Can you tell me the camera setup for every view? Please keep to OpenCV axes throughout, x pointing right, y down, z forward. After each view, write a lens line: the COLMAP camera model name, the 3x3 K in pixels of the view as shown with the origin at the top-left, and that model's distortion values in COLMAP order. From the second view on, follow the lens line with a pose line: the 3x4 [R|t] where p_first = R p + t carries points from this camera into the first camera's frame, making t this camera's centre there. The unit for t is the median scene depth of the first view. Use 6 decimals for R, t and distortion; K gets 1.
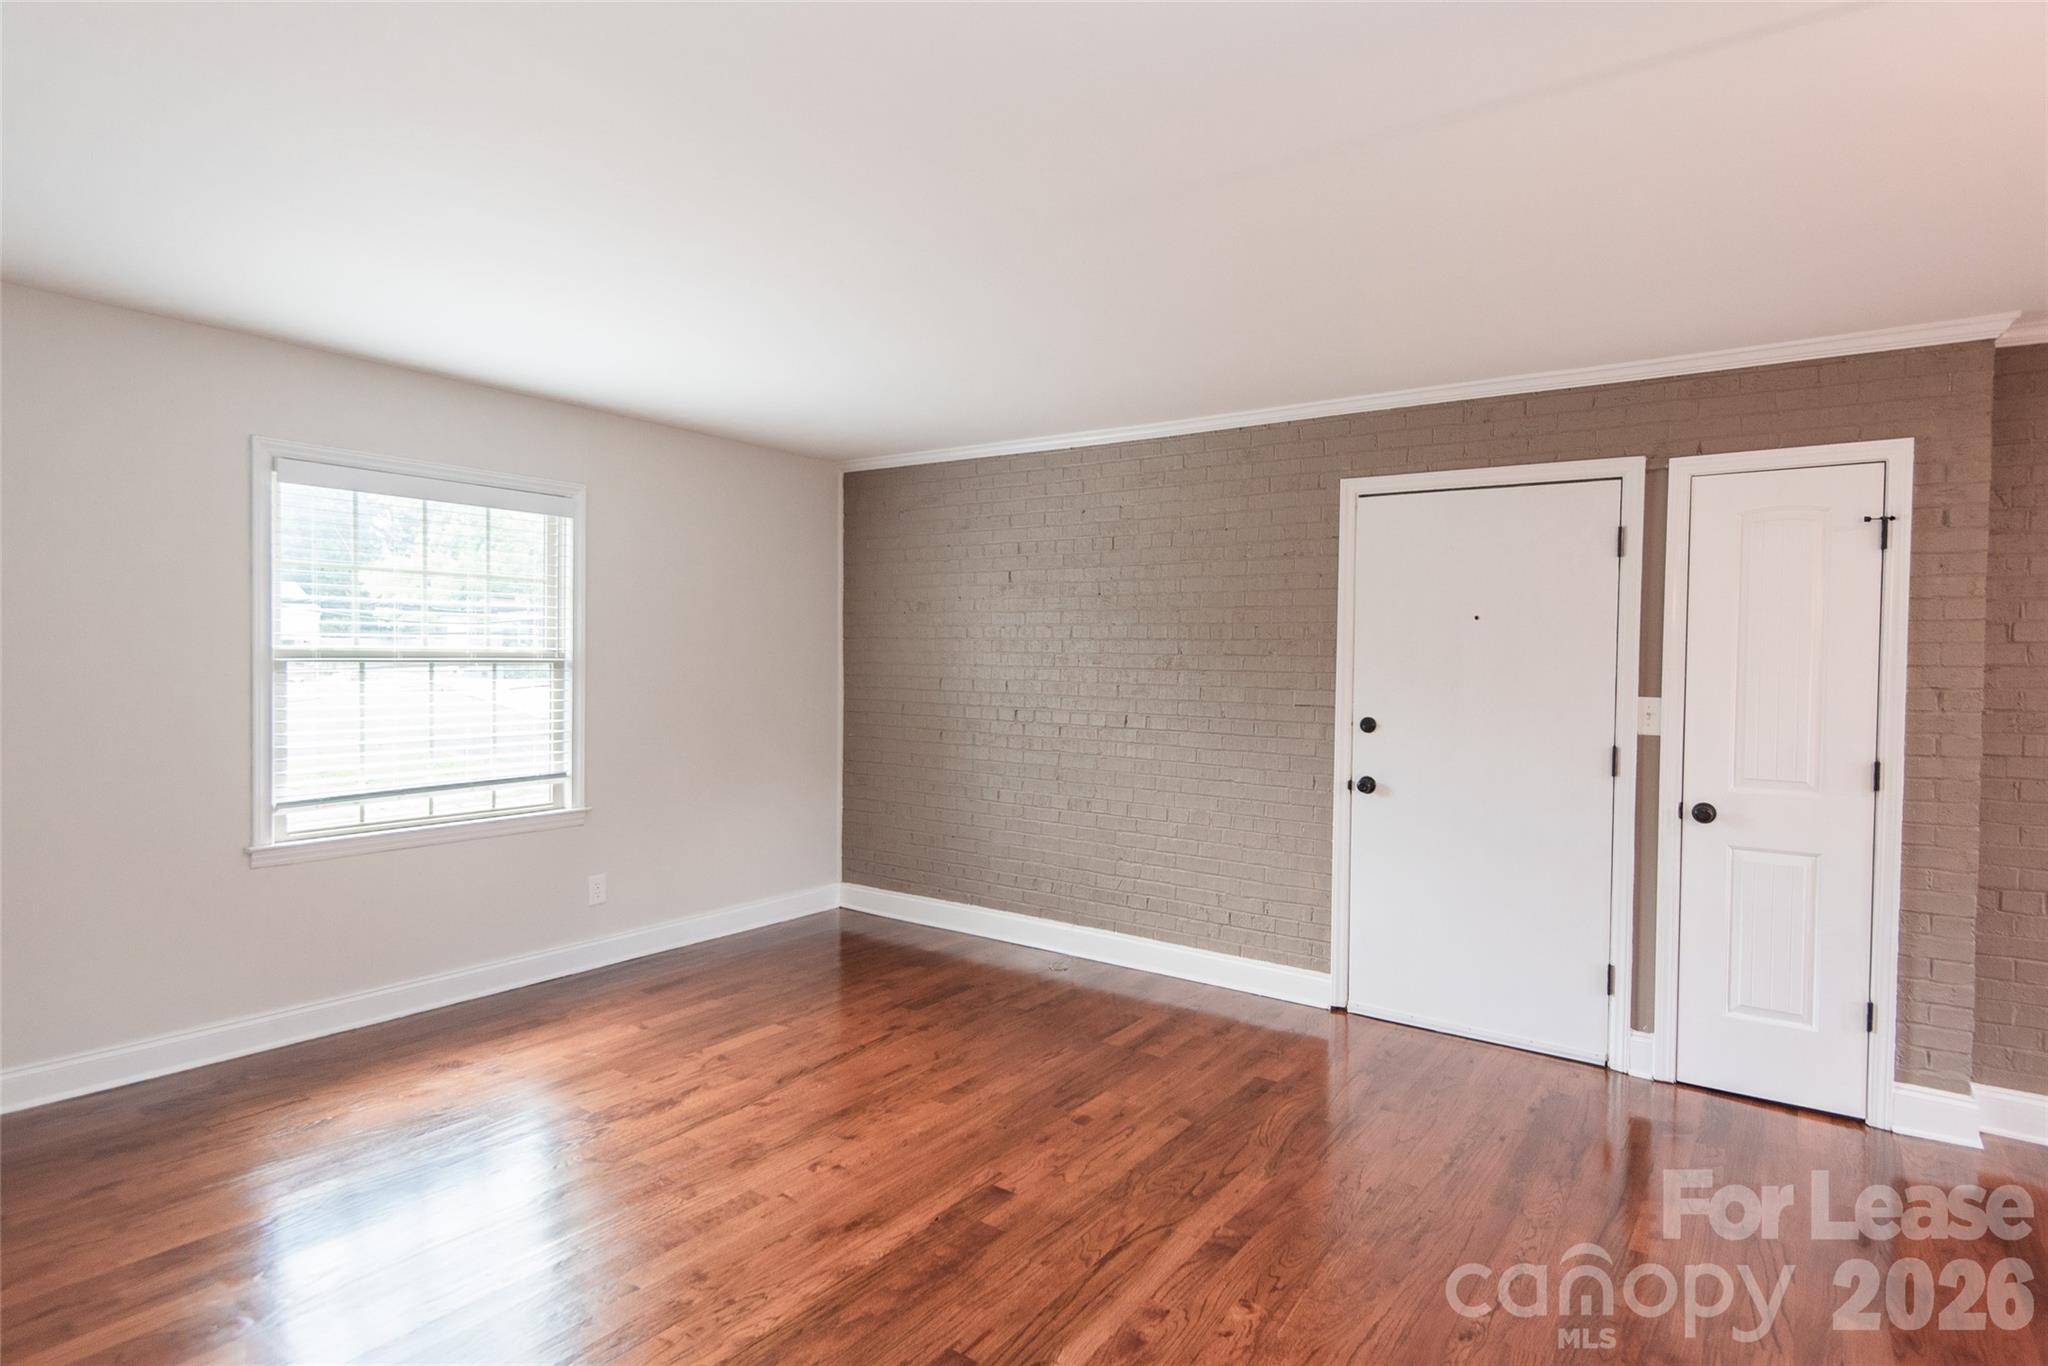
lens RADIAL K [[1093.1, 0, 1030.7], [0, 1093.1, 680.6], [0, 0, 1]] dist [0.033583, -0.020371]
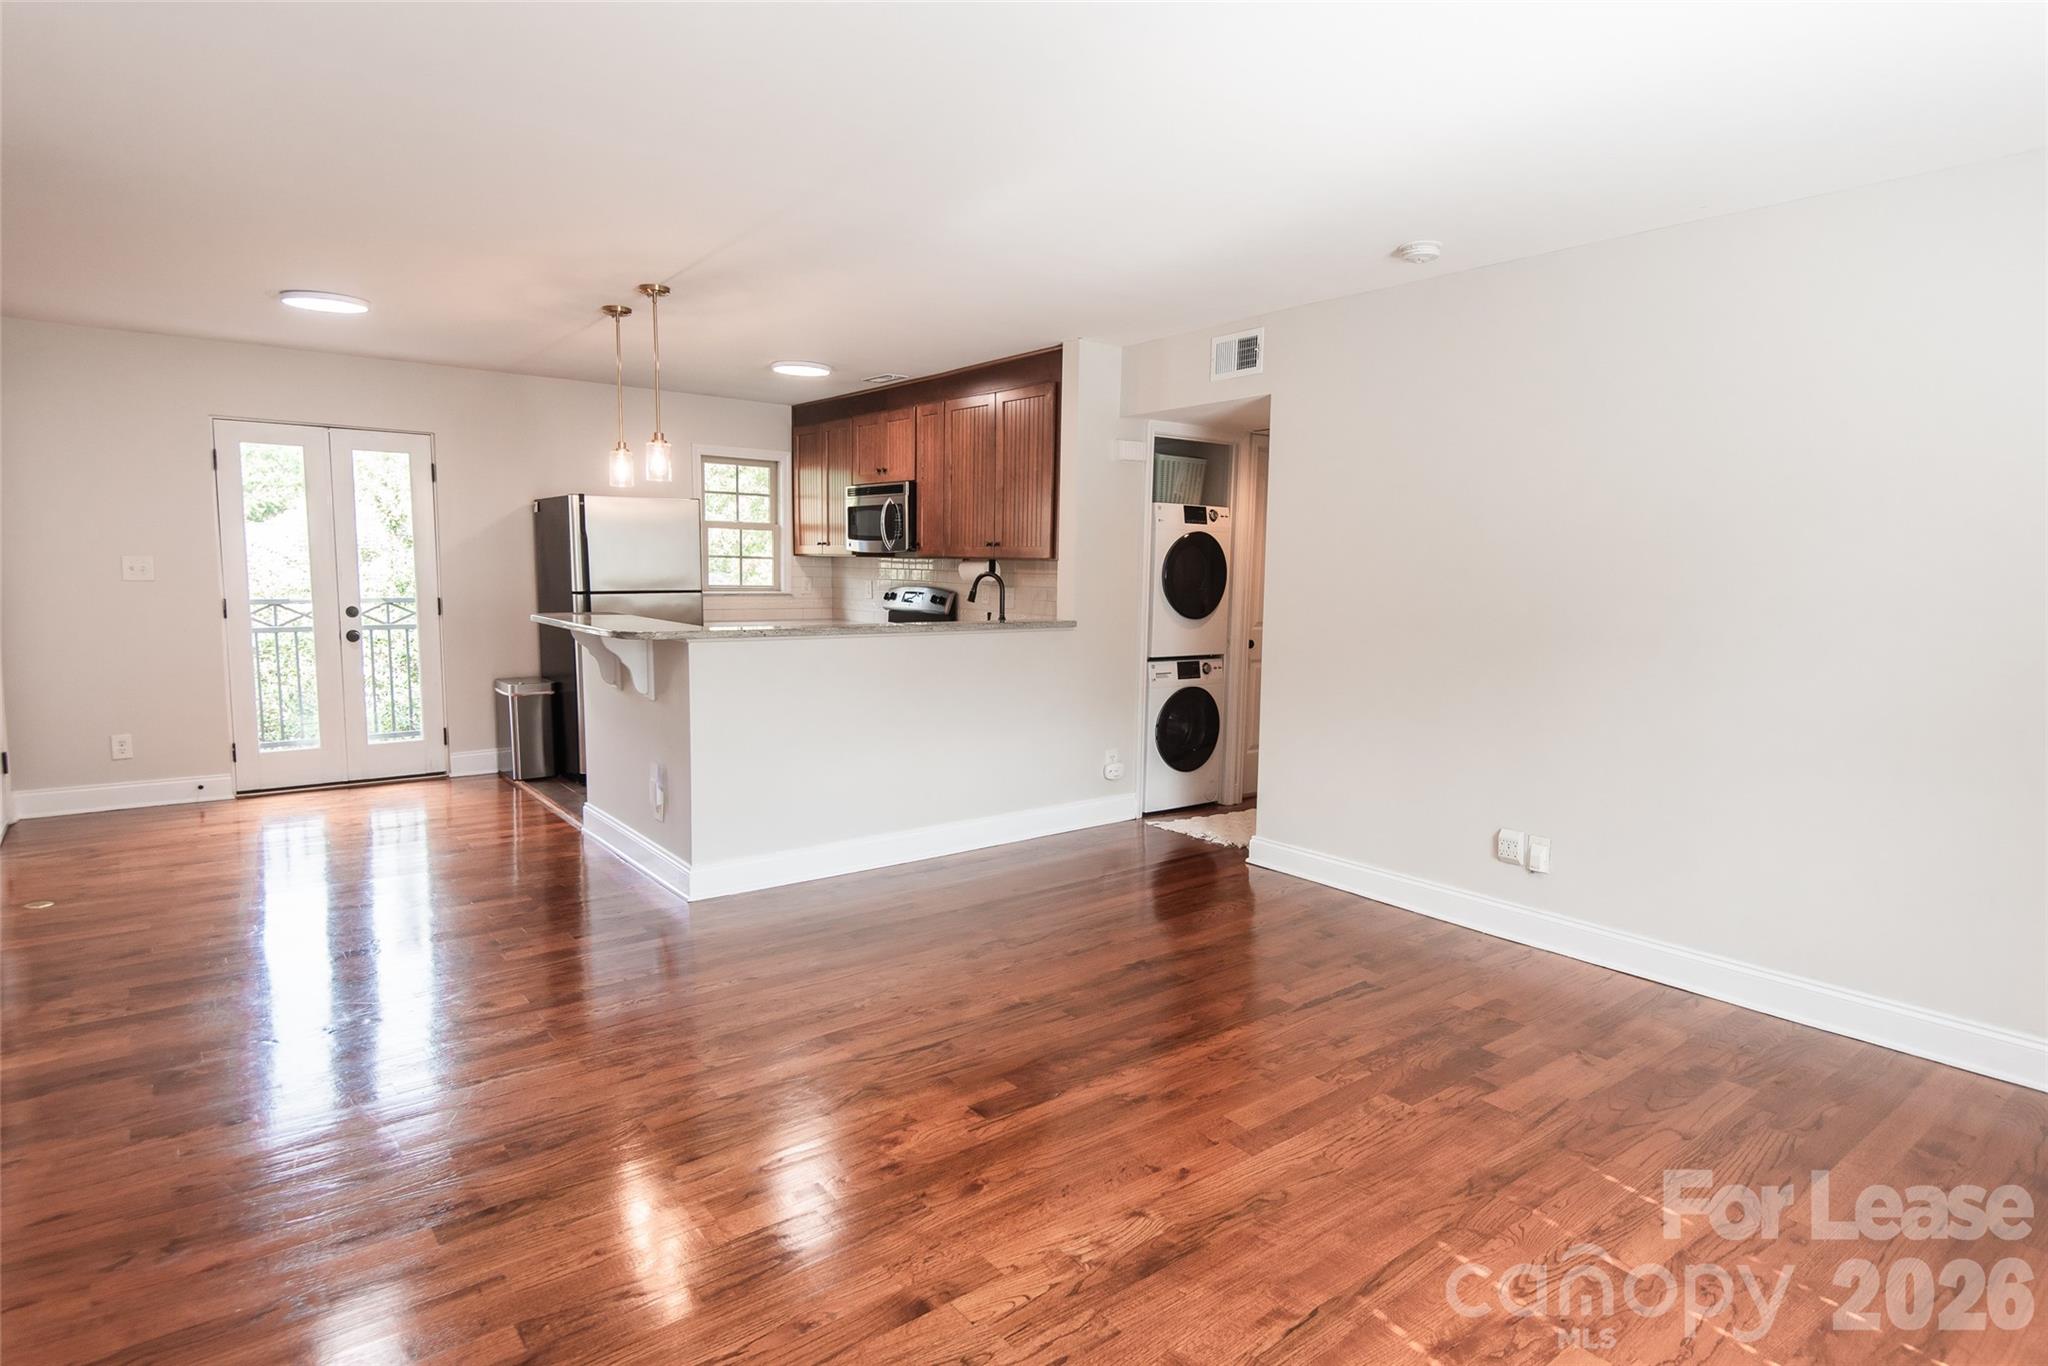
lens RADIAL K [[1063.5, 0, 1017.5], [0, 1063.5, 689.0], [0, 0, 1]] dist [-0.002289, -0.001220]
pose [[-0.956115, -0.066514, 0.285342, -0.217857], [-0.025716, 0.989184, 0.144411, -0.019093], [-0.291861, 0.130736, -0.947484, 1.347039]]
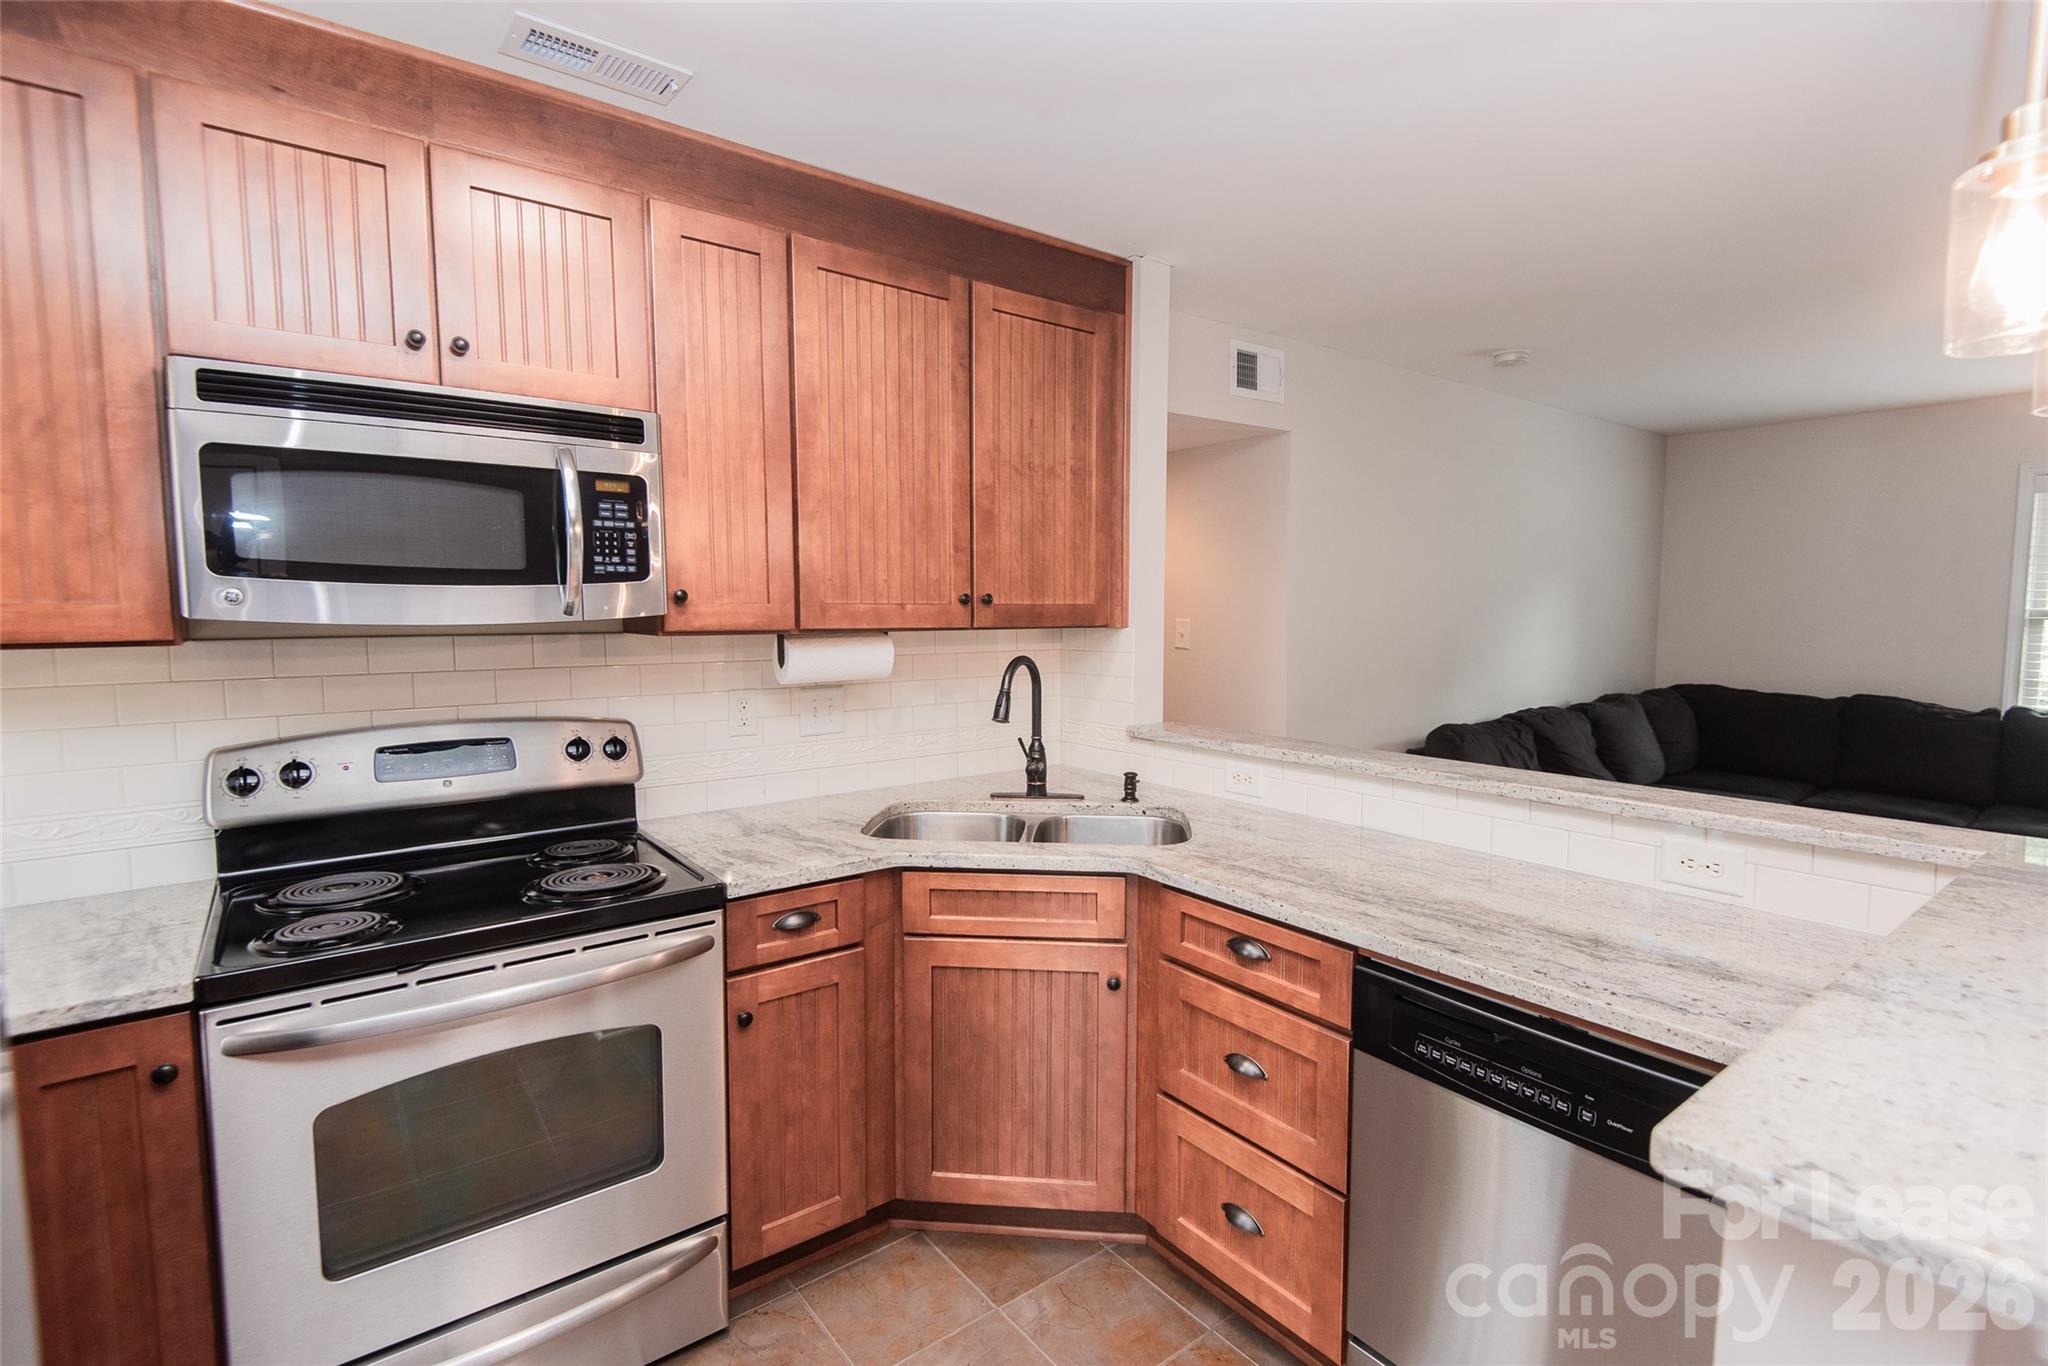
lens RADIAL K [[947.7, 0, 1030.8], [0, 947.7, 683.0], [0, 0, 1]] dist [0.047964, -0.026240]
pose [[-0.290895, 0.066652, -0.954430, 0.874260], [-0.025630, 0.996670, 0.077414, 0.002267], [0.956412, 0.046981, -0.288218, 0.121581]]
